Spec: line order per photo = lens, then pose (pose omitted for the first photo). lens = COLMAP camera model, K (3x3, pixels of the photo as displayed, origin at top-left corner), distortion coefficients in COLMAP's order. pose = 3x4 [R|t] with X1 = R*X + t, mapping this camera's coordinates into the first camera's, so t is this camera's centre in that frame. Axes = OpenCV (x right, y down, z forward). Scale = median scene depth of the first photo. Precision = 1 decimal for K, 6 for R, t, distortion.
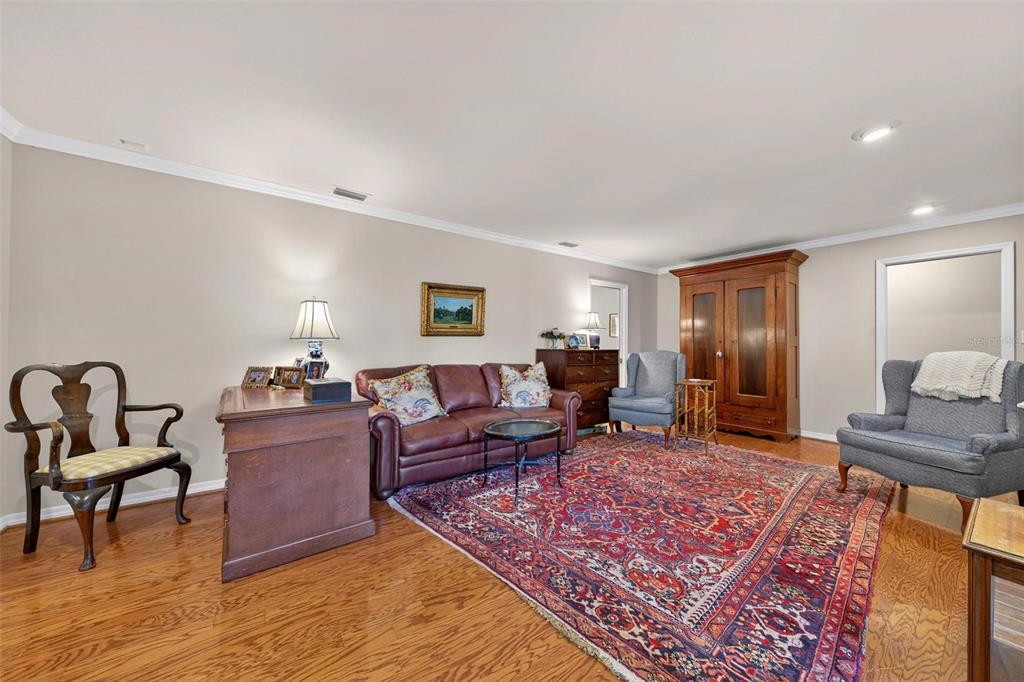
lens RADIAL K [[403.8, 0, 512.5], [0, 403.8, 339.1], [0, 0, 1]] dist [0.000012, -0.000049]
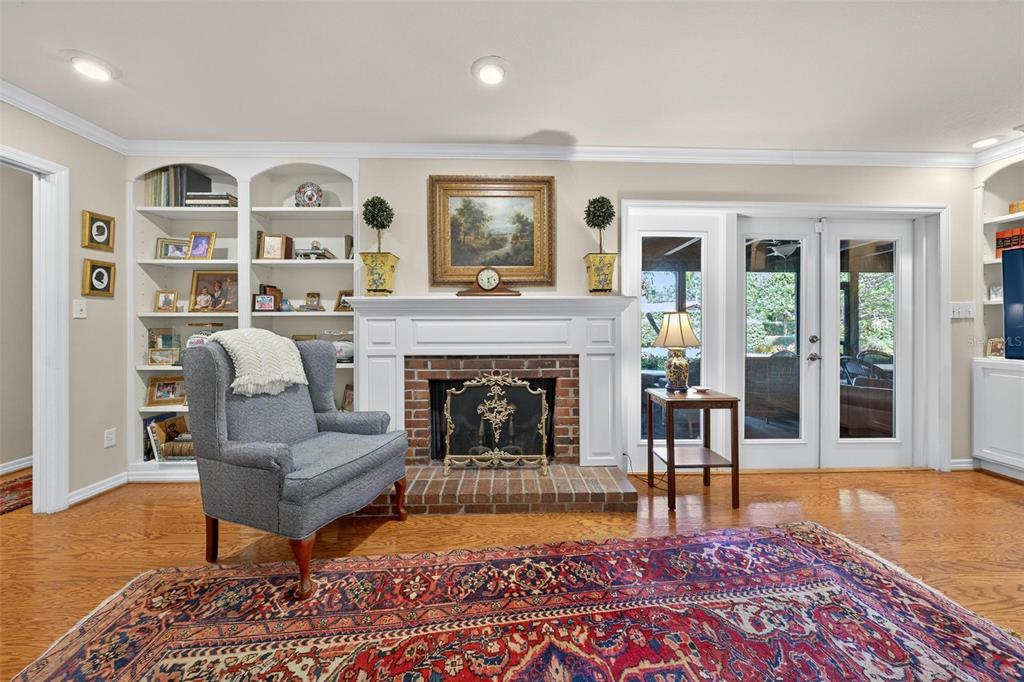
lens RADIAL K [[372.9, 0, 514.2], [0, 372.9, 331.6], [0, 0, 1]] dist [-0.001675, 0.000315]
pose [[-0.820217, -0.013937, 0.571883, 0.450601], [-0.013426, 0.999897, 0.005112, 0.037391], [-0.571895, -0.003485, -0.820319, 1.783823]]
